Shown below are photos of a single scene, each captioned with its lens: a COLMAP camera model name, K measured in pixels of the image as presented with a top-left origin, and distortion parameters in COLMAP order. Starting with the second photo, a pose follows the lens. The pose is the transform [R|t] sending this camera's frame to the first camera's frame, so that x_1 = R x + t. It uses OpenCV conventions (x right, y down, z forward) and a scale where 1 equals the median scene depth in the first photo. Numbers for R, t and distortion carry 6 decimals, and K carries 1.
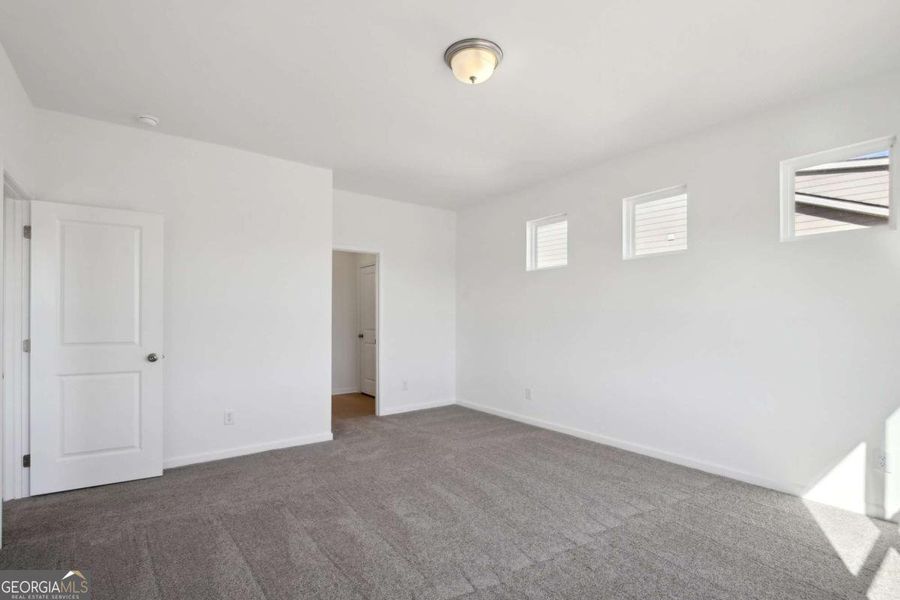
lens RADIAL K [[412.2, 0, 437.1], [0, 412.2, 319.0], [0, 0, 1]] dist [-0.011656, 0.000205]
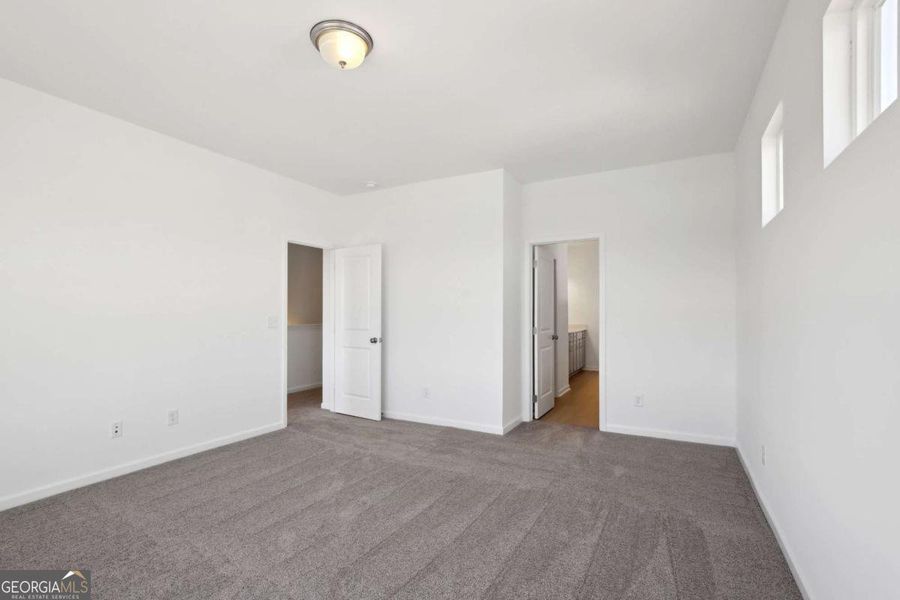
lens RADIAL K [[397.4, 0, 452.4], [0, 397.4, 312.7], [0, 0, 1]] dist [-0.000033, 0.000072]
pose [[0.458513, -0.005337, -0.888672, 0.716703], [-0.005511, 0.999946, -0.008849, 0.004002], [0.888671, 0.008954, 0.458459, 0.568712]]
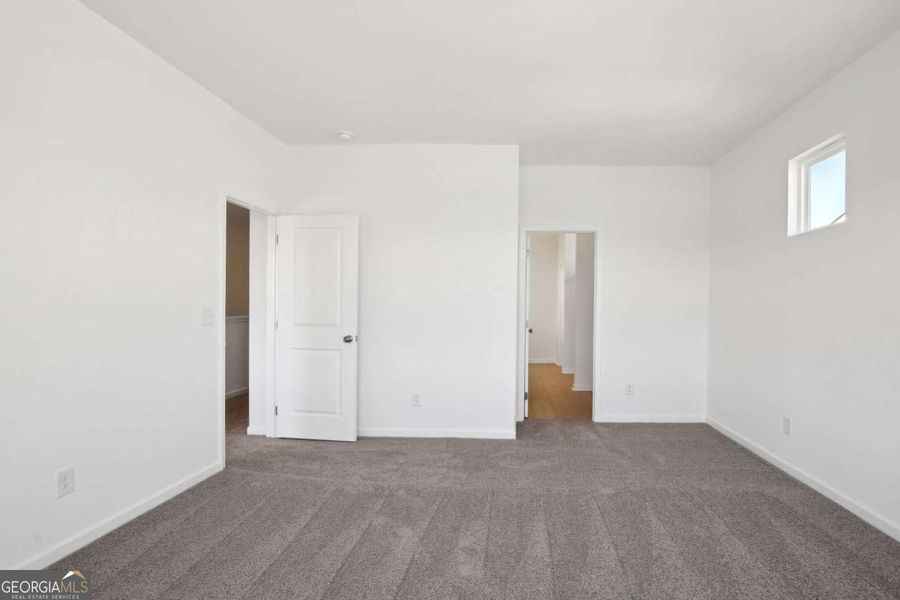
lens RADIAL K [[422.7, 0, 450.9], [0, 422.7, 311.3], [0, 0, 1]] dist [-0.015200, 0.000437]
pose [[0.801704, 0.012792, -0.597584, 0.248142], [-0.010809, 0.999918, 0.006903, 0.004344], [0.597623, 0.000925, 0.801777, 0.206104]]
